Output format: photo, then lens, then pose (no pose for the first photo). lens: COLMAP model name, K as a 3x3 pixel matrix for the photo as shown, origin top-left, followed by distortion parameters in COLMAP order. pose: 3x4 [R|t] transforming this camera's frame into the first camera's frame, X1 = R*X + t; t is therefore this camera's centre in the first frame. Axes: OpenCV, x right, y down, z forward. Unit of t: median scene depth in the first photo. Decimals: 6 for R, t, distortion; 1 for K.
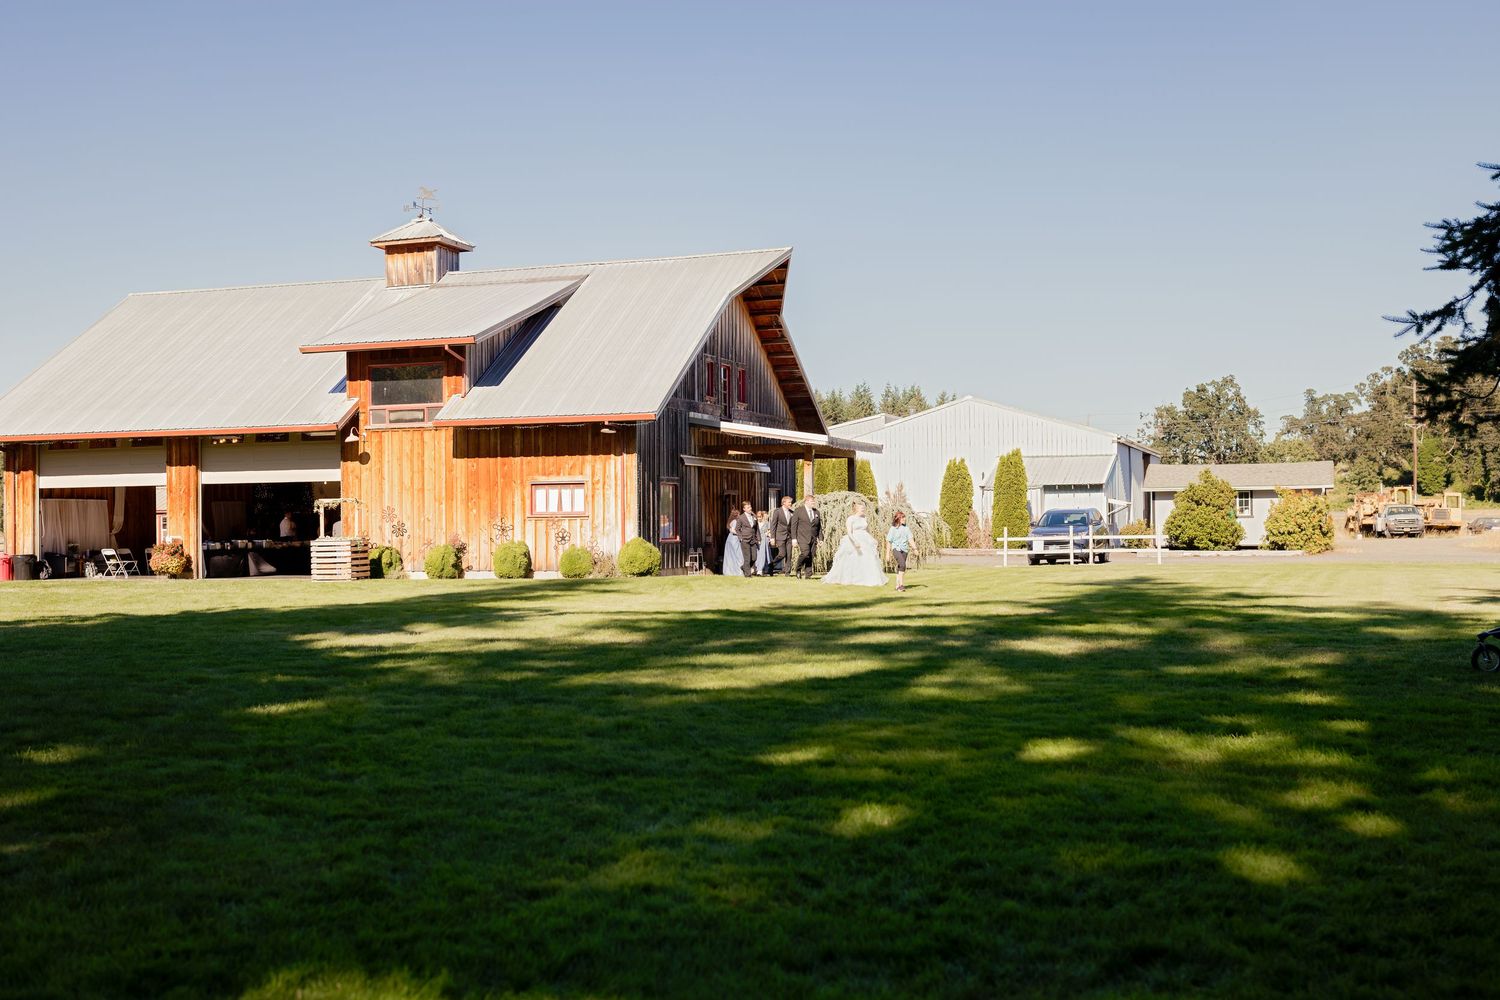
lens RADIAL K [[1728.0, 0, 749.8], [0, 1728.0, 502.6], [0, 0, 1]] dist [-0.016023, 0.000000]
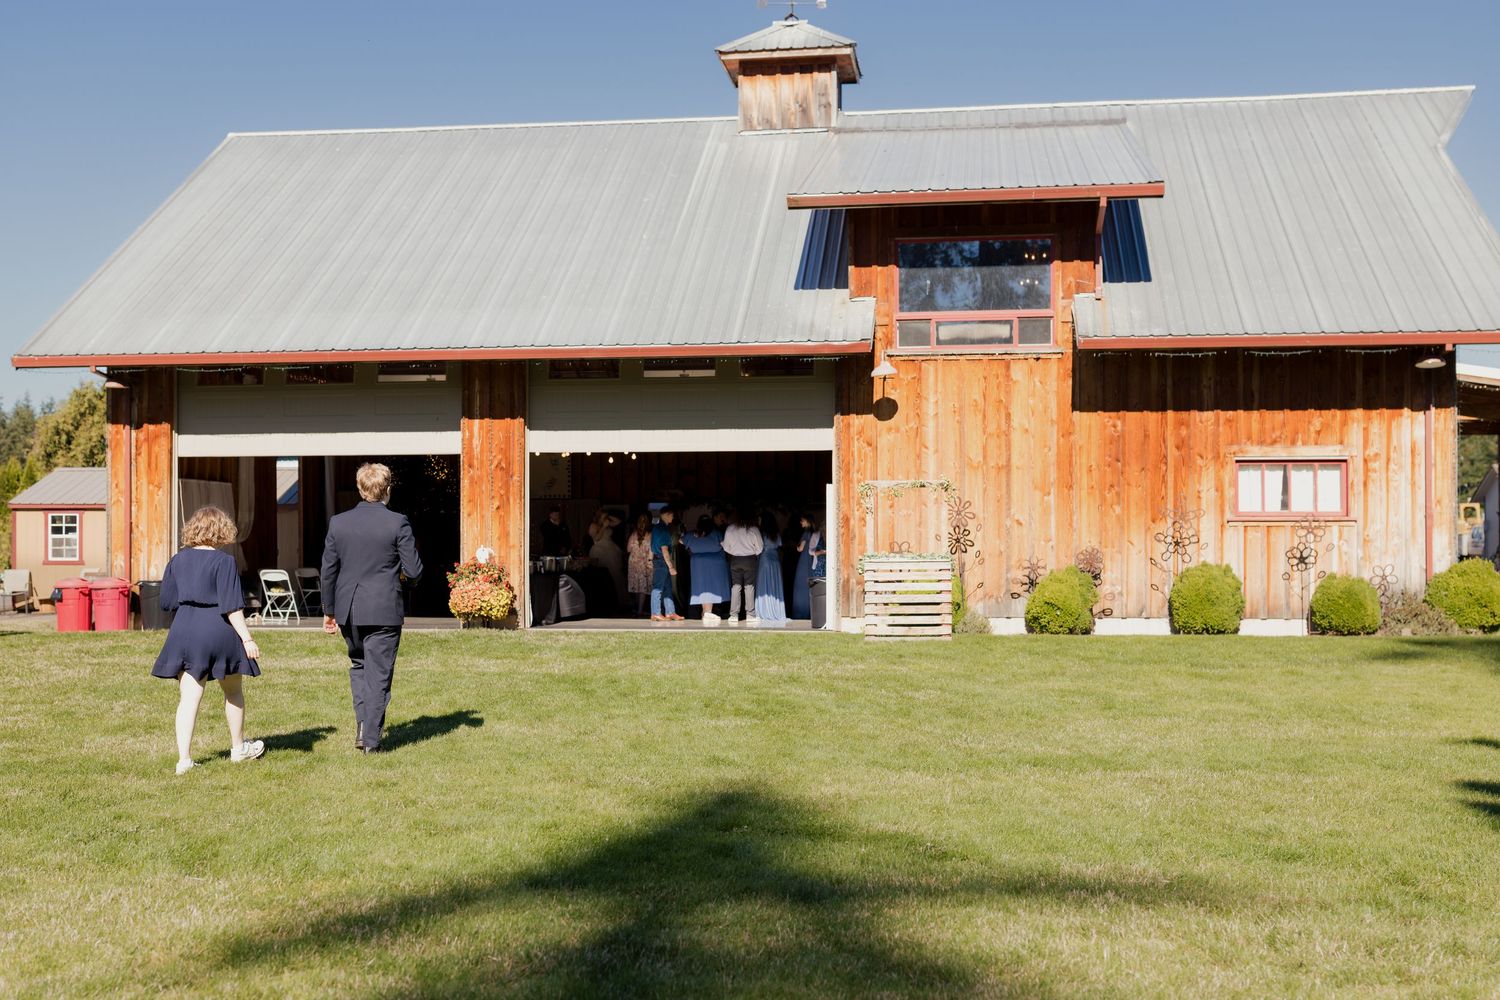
lens RADIAL K [[1728.0, 0, 750.3], [0, 1728.0, 498.3], [0, 0, 1]] dist [-0.016023, 0.000000]
pose [[0.978758, 0.011561, 0.204693, -0.381597], [-0.010976, 0.999932, -0.003994, 0.005079], [-0.204725, 0.001663, 0.978818, 0.484292]]
